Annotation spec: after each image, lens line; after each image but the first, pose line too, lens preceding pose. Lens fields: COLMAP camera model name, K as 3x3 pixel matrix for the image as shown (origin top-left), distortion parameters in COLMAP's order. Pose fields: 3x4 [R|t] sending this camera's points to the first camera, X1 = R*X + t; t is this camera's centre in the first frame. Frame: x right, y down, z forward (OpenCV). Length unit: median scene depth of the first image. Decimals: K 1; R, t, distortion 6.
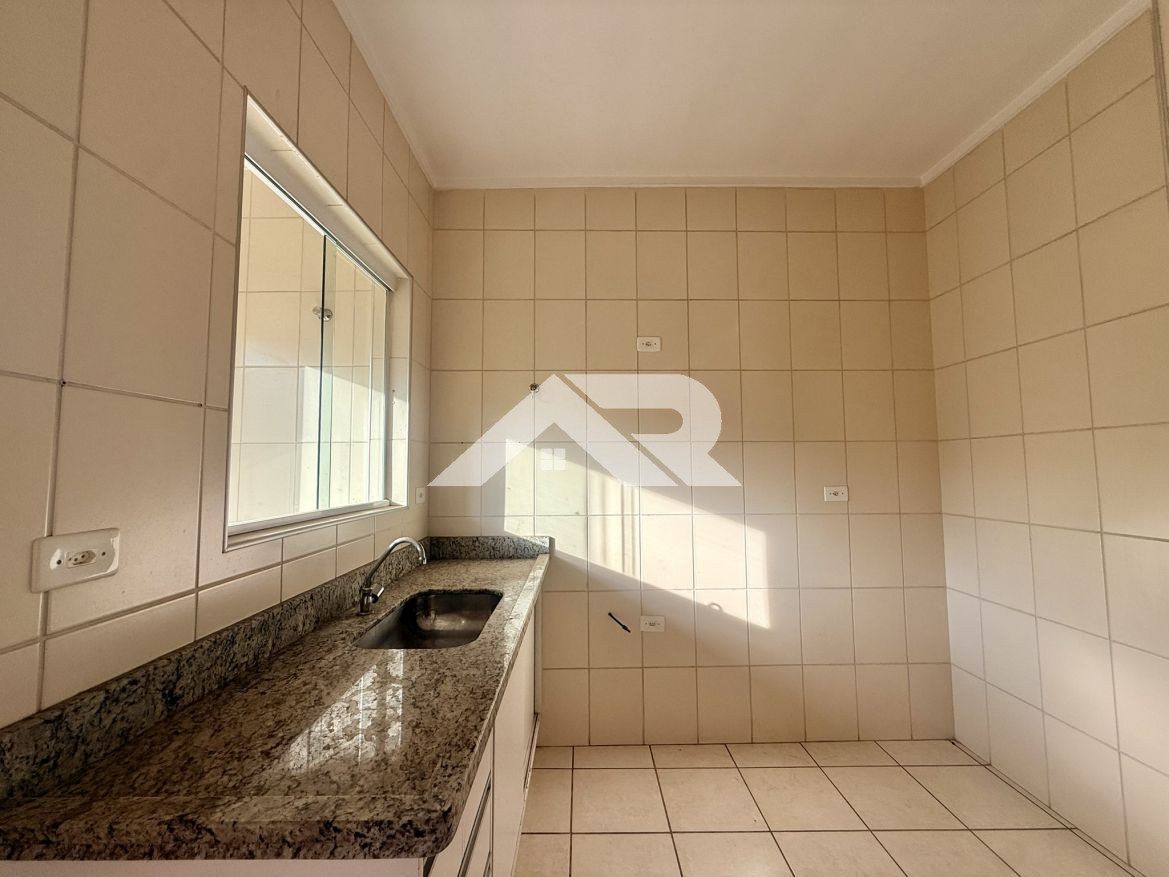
lens RADIAL K [[463.6, 0, 585.6], [0, 463.6, 437.5], [0, 0, 1]] dist [-0.000375, -0.000532]
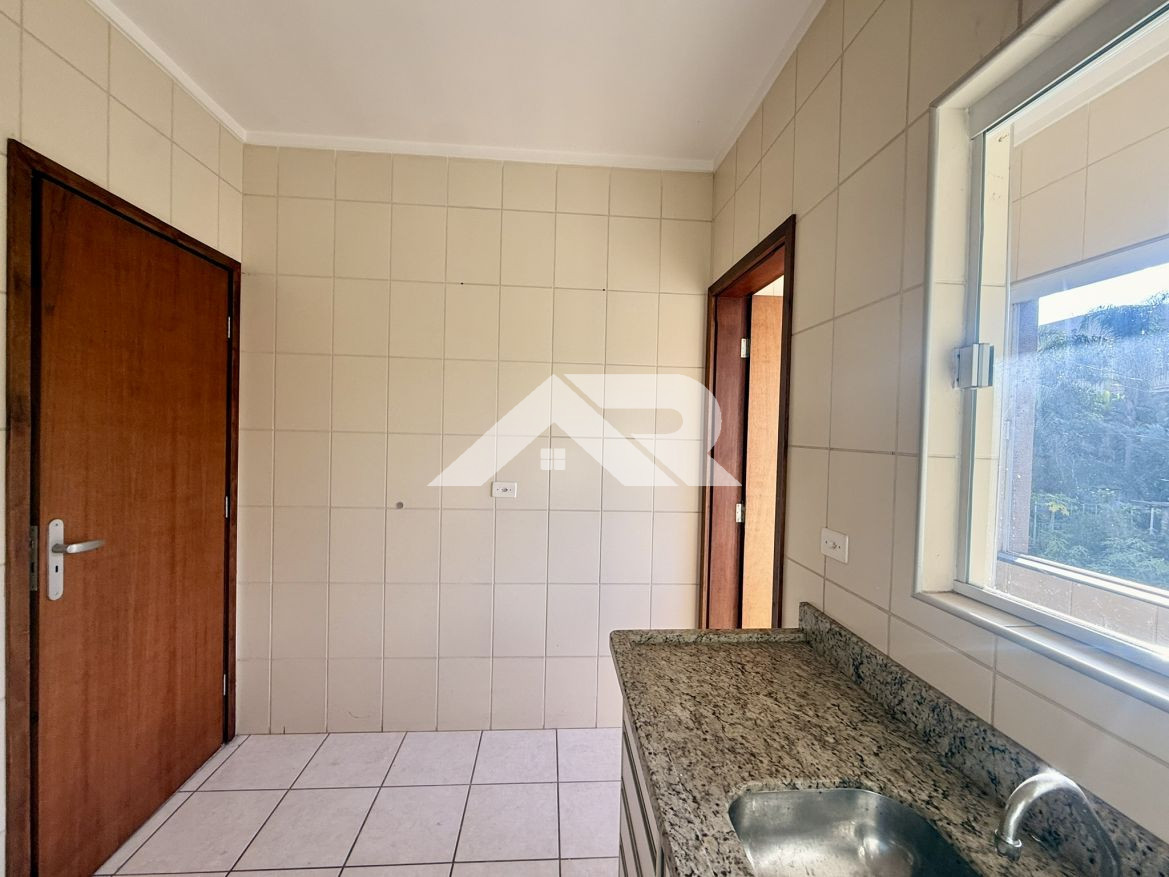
lens RADIAL K [[463.6, 0, 580.3], [0, 463.6, 437.0], [0, 0, 1]] dist [-0.000375, -0.000532]
pose [[-0.997867, -0.018824, -0.062501, 0.012114], [-0.015910, 0.998778, -0.046801, -0.042089], [0.063306, -0.045707, -0.996947, 2.048089]]
